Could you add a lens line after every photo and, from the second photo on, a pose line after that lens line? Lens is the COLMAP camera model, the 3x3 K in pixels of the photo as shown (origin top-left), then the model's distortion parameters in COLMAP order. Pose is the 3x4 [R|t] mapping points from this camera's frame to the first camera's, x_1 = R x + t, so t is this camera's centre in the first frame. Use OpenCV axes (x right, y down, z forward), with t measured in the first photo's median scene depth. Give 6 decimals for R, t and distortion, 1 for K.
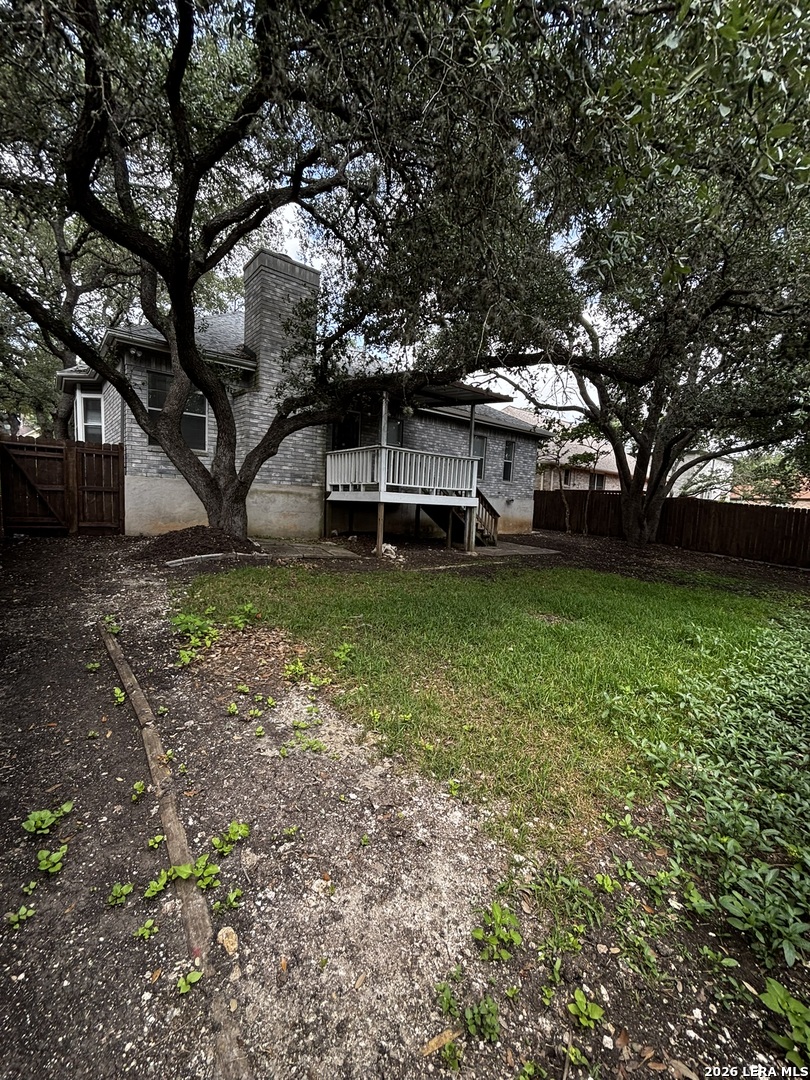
lens RADIAL K [[435.3, 0, 405.0], [0, 435.3, 540.0], [0, 0, 1]] dist [0.001600, 0.000053]
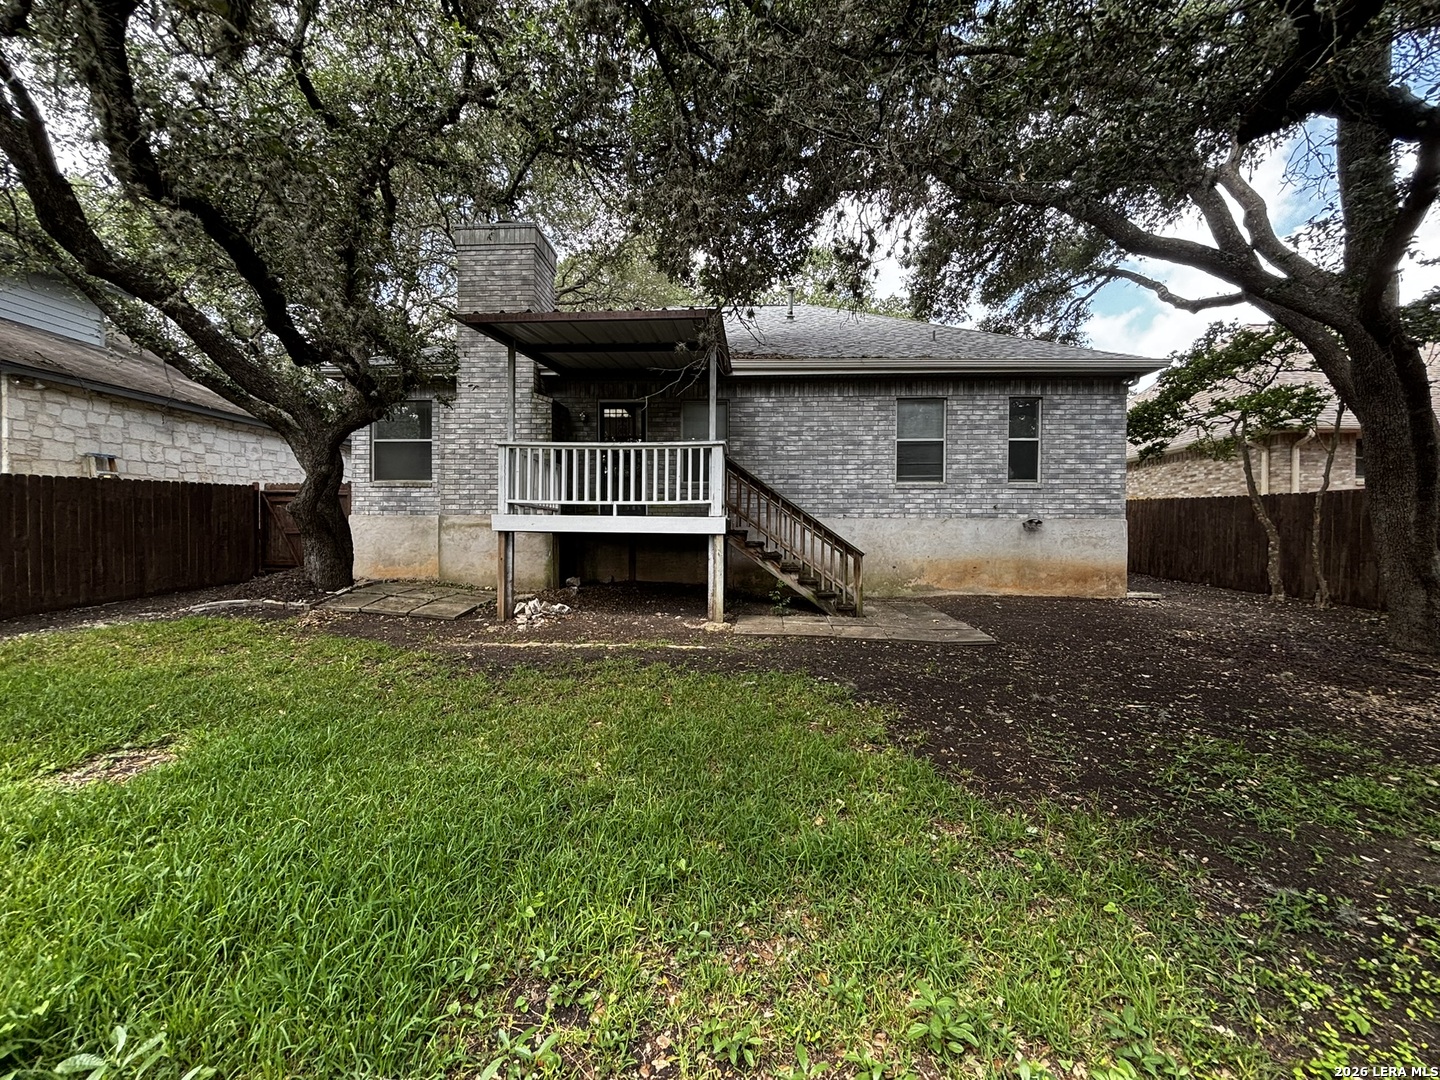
lens RADIAL K [[580.4, 0, 720.0], [0, 580.4, 540.0], [0, 0, 1]] dist [0.001600, 0.000053]
pose [[0.729296, -0.035915, -0.683255, 0.658400], [-0.036694, 0.995131, -0.091476, -0.008095], [0.683214, 0.091784, 0.724427, 0.537464]]
